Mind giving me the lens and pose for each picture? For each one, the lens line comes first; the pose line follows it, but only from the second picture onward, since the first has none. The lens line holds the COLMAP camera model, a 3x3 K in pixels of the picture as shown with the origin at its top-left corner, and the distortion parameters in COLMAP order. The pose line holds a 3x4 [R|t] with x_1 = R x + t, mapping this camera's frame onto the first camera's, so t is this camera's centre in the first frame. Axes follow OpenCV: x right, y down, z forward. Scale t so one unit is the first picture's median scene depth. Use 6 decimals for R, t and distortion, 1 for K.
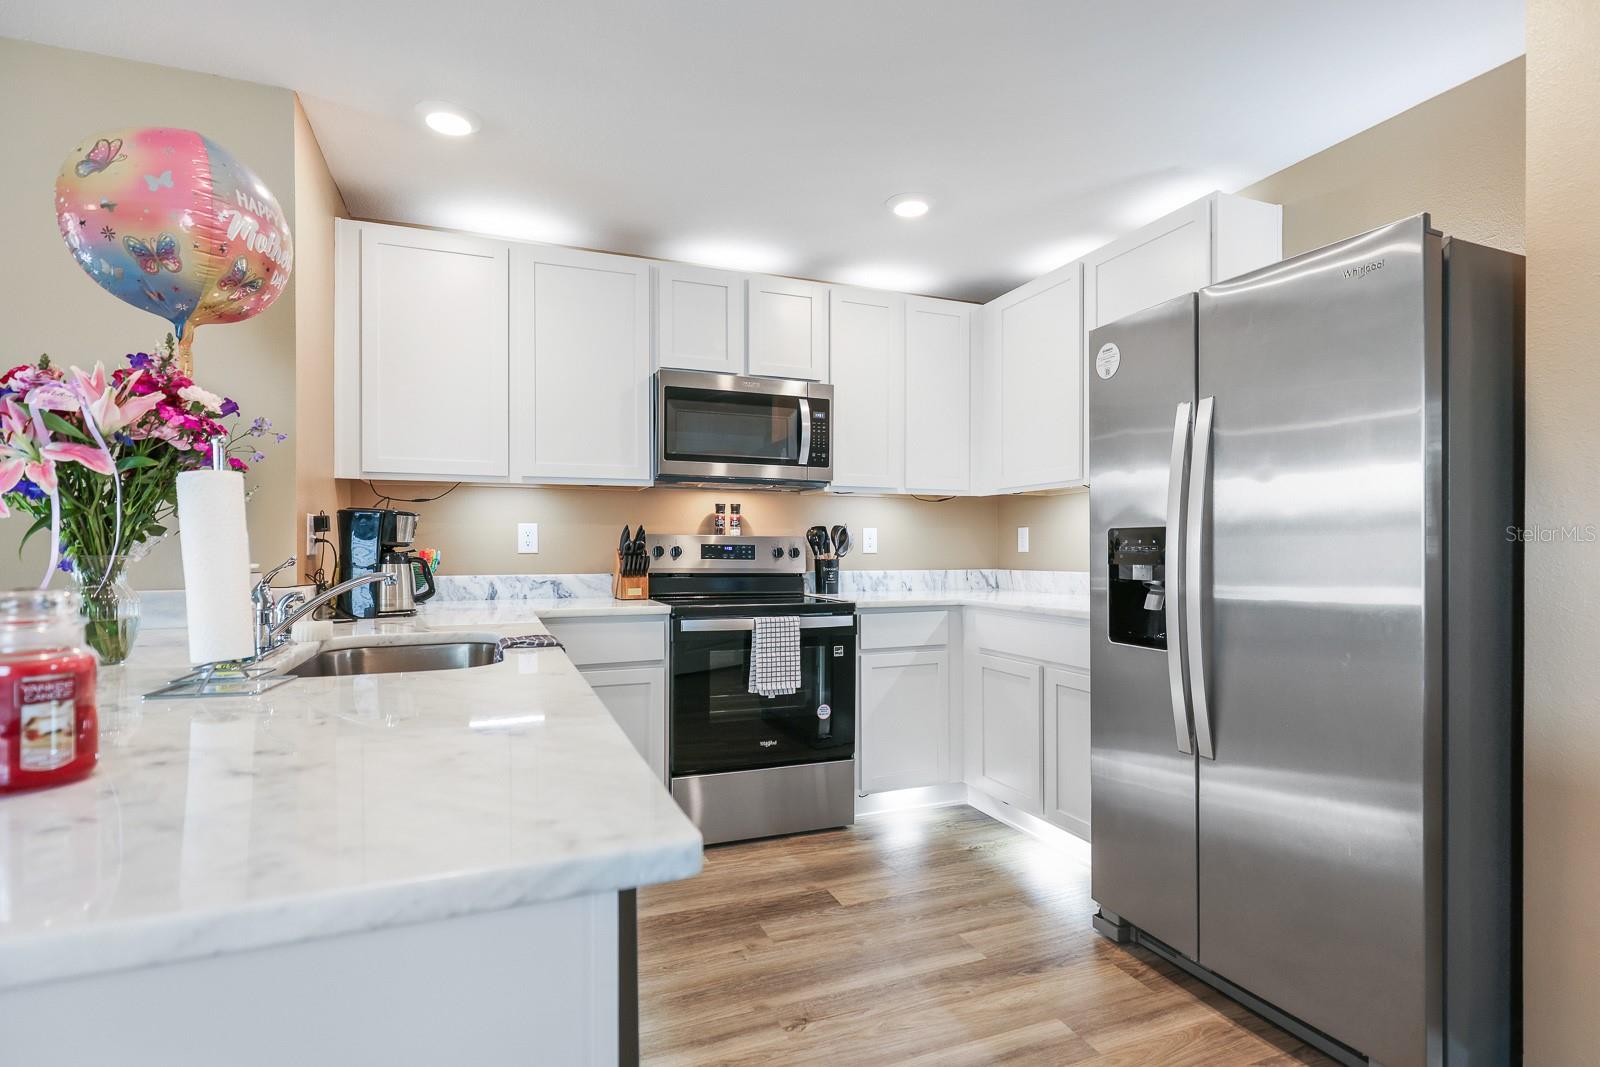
lens RADIAL K [[789.6, 0, 801.9], [0, 789.6, 546.5], [0, 0, 1]] dist [0.002015, -0.000202]
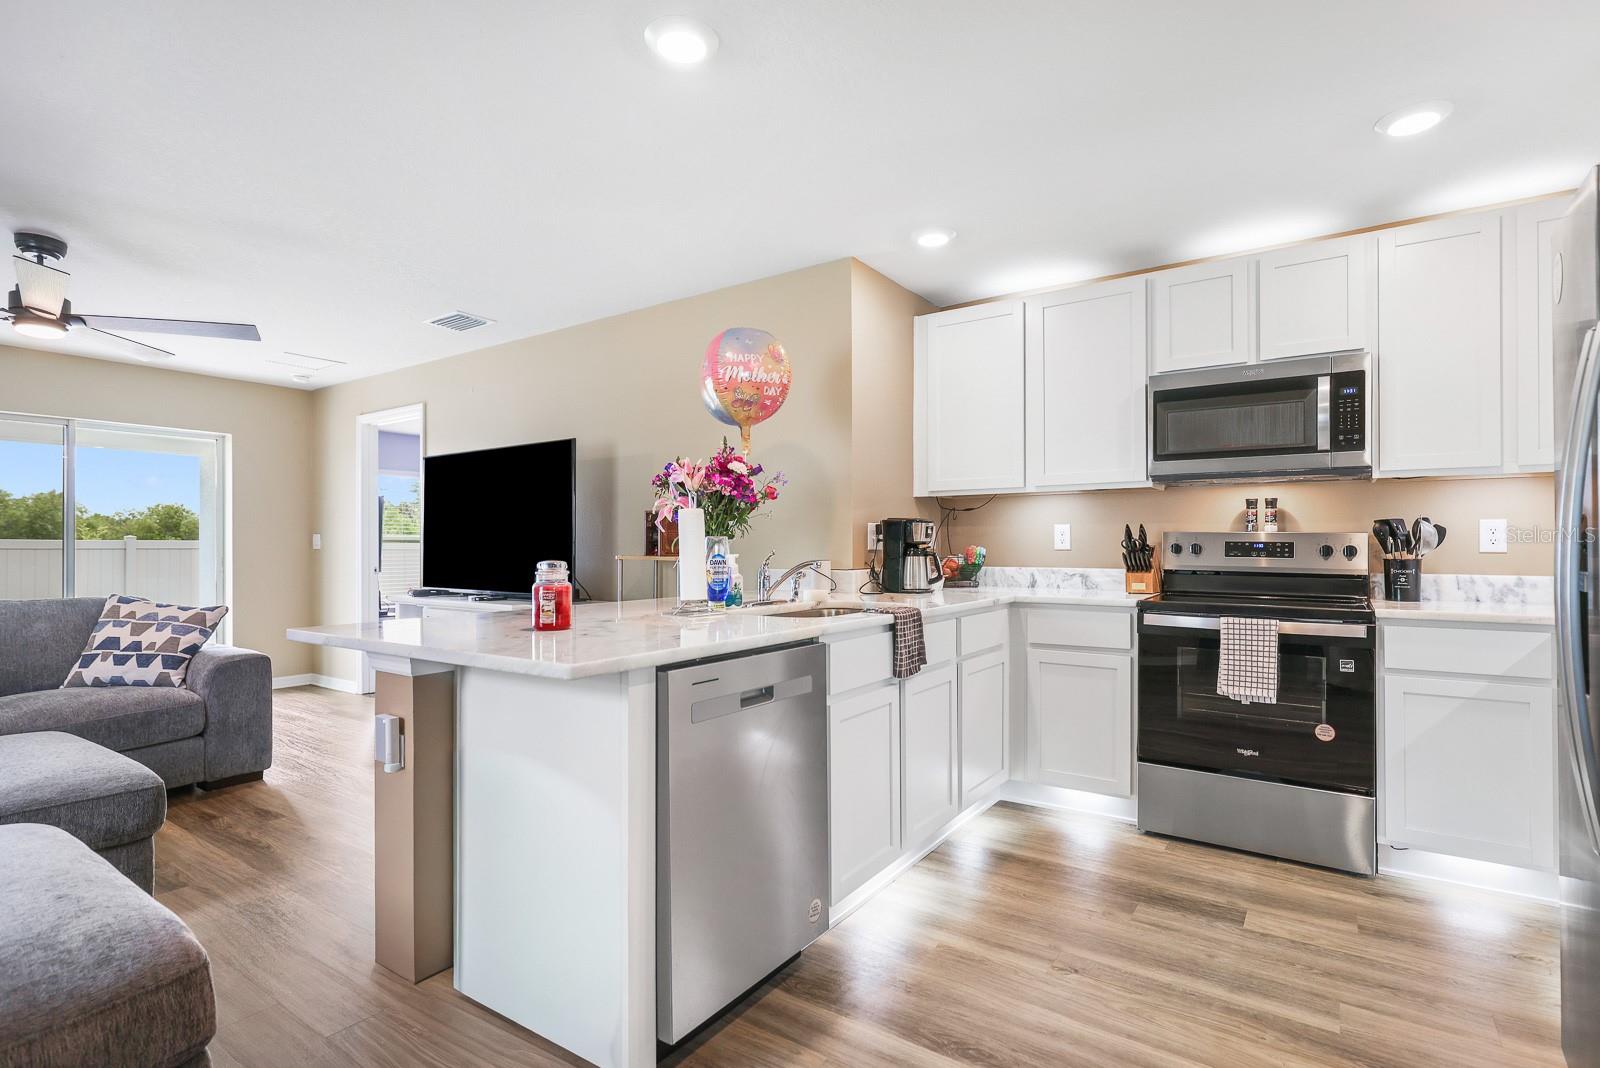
lens RADIAL K [[760.9, 0, 808.2], [0, 760.9, 541.6], [0, 0, 1]] dist [-0.000171, -0.000406]
pose [[0.559897, -0.003531, -0.828555, 0.402093], [0.001721, 0.999994, -0.003098, -0.000875], [0.828560, 0.000309, 0.559900, 0.052616]]
